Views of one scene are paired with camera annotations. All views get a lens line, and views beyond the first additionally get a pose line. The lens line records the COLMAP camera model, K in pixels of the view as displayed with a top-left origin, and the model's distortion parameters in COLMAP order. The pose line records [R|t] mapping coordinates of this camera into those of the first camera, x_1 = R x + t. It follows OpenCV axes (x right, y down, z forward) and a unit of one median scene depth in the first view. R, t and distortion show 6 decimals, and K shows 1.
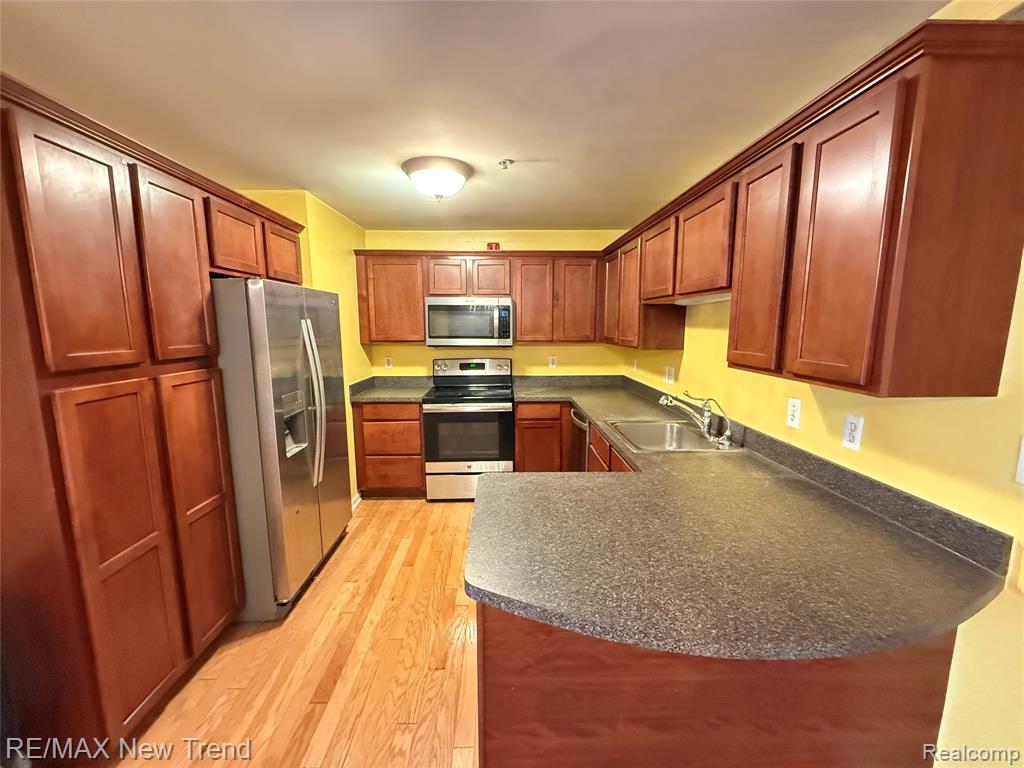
lens RADIAL K [[407.3, 0, 512.2], [0, 407.3, 383.9], [0, 0, 1]] dist [-0.005081, 0.001412]
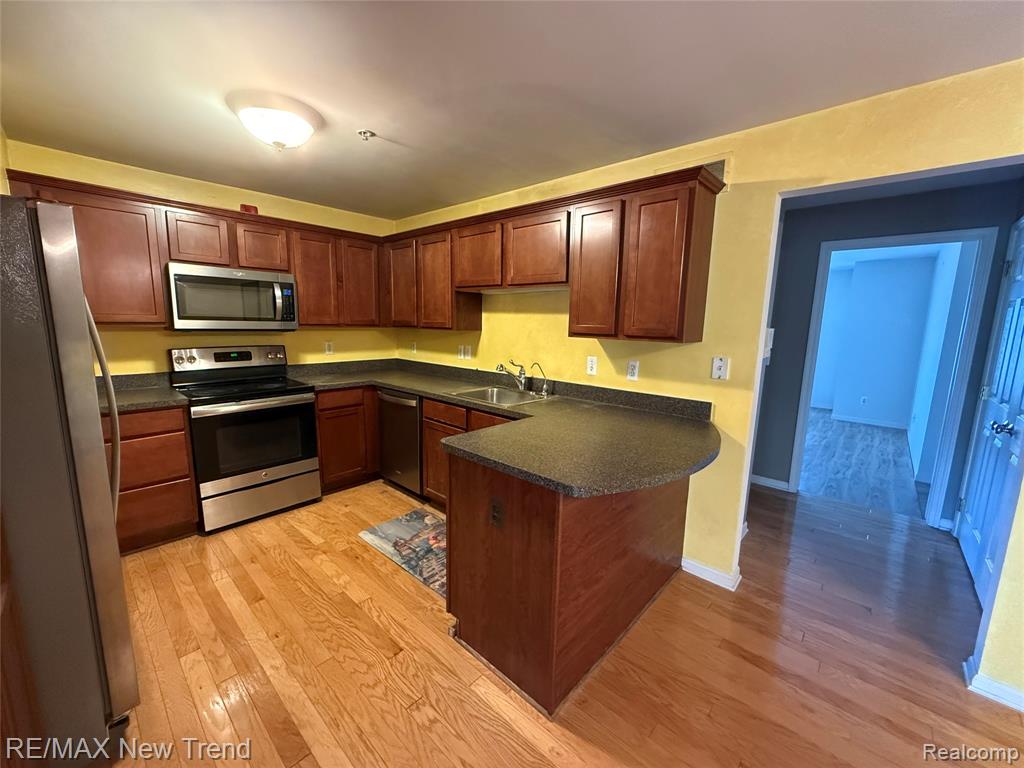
lens RADIAL K [[407.3, 0, 511.9], [0, 407.3, 382.7], [0, 0, 1]] dist [-0.005081, 0.001412]
pose [[0.696161, -0.092144, 0.711947, -0.408383], [0.083160, 0.995403, 0.047514, 0.022680], [-0.713053, 0.026128, 0.700624, 0.070582]]
